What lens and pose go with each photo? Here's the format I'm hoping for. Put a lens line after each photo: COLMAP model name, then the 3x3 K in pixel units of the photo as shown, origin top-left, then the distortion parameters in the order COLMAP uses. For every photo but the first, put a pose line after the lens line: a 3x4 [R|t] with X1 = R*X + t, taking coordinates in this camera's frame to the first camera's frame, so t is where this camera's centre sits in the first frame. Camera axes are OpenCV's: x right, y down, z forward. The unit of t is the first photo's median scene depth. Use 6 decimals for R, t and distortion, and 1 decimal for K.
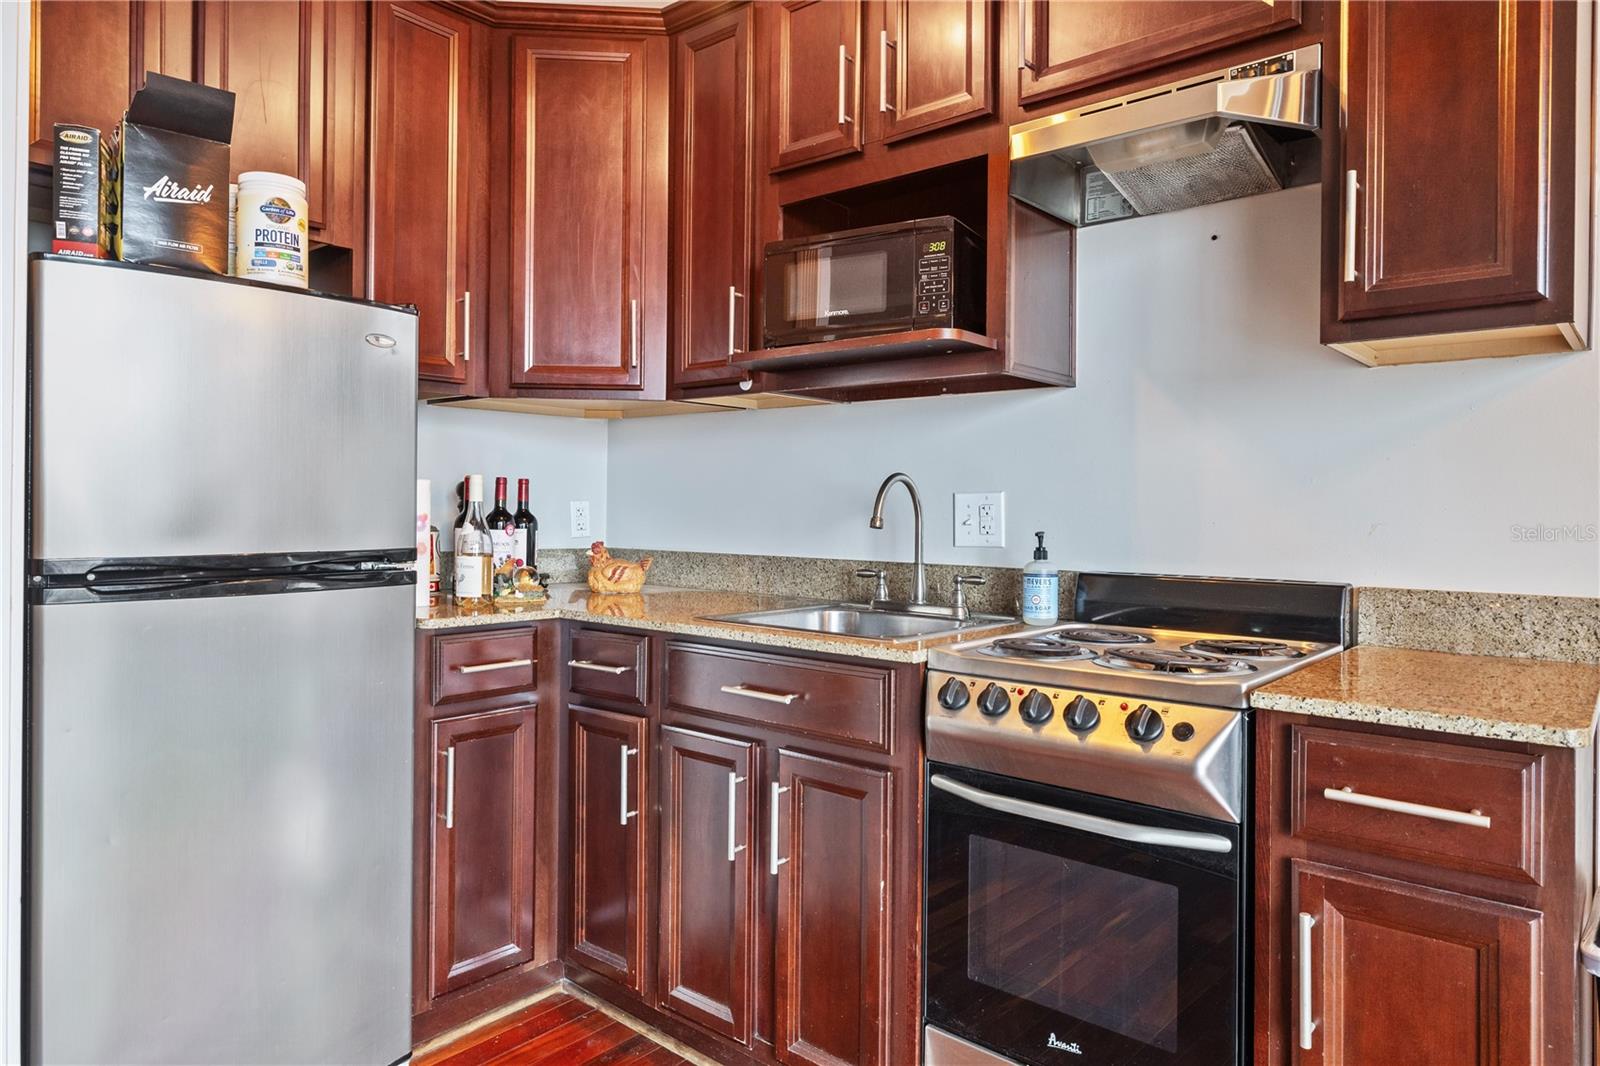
lens RADIAL K [[1000.5, 0, 801.5], [0, 1000.5, 508.2], [0, 0, 1]] dist [-0.002839, 0.000081]
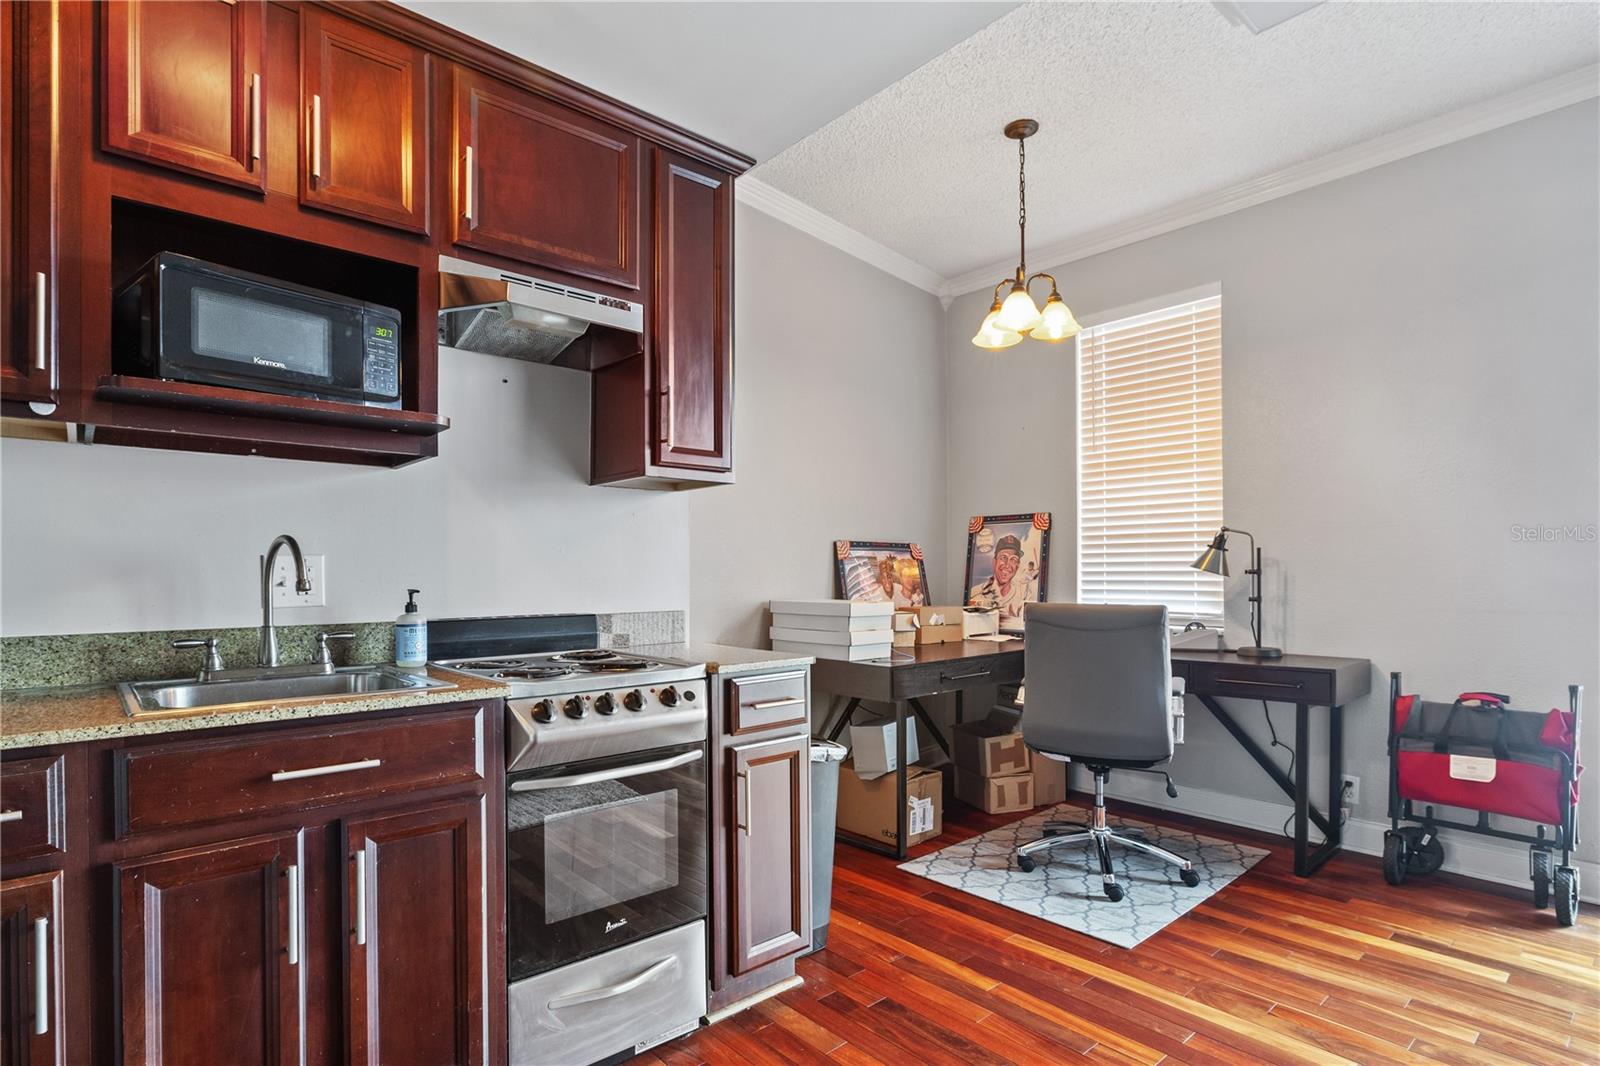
lens RADIAL K [[804.3, 0, 788.5], [0, 804.3, 577.3], [0, 0, 1]] dist [-0.001741, -0.000081]
pose [[0.143431, -0.014987, 0.989547, -0.687021], [0.004344, 0.999885, 0.014514, -0.003102], [-0.989651, 0.002217, 0.143479, 0.435214]]
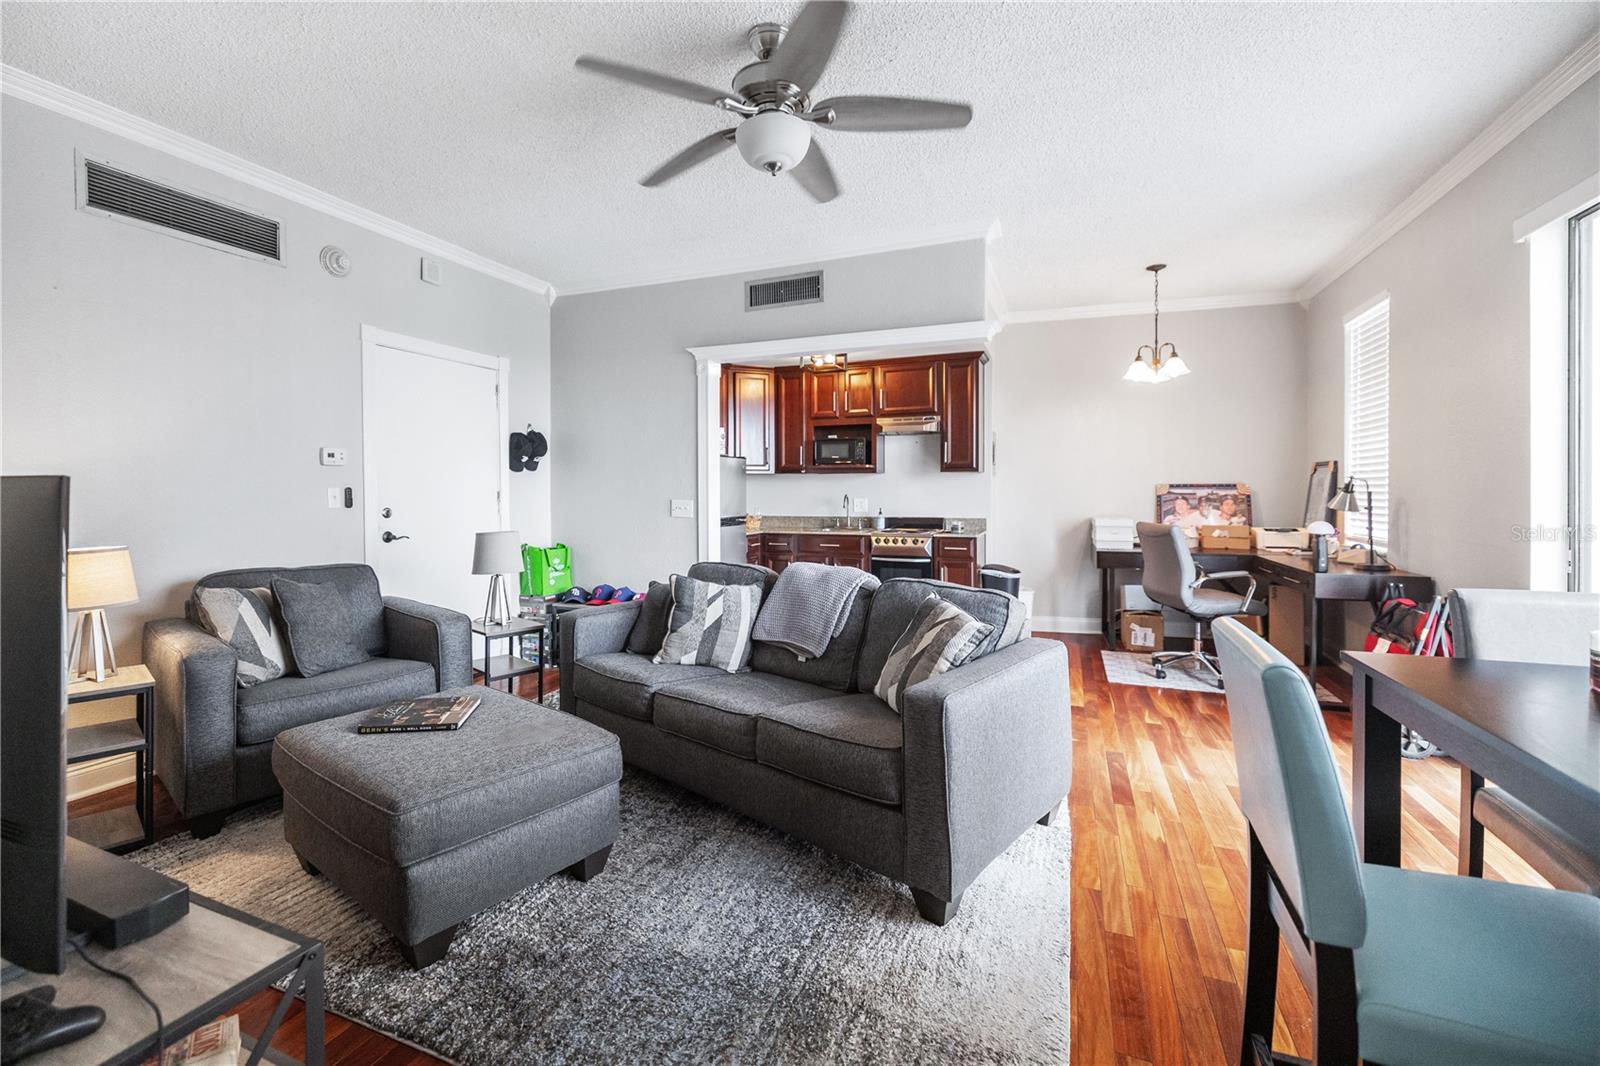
lens RADIAL K [[684.3, 0, 789.6], [0, 684.3, 485.9], [0, 0, 1]] dist [-0.001111, -0.000588]
pose [[0.949536, -0.010582, 0.313479, -1.123989], [0.012516, 0.999913, -0.004157, -0.068419], [-0.313408, 0.007871, 0.949586, -1.791836]]
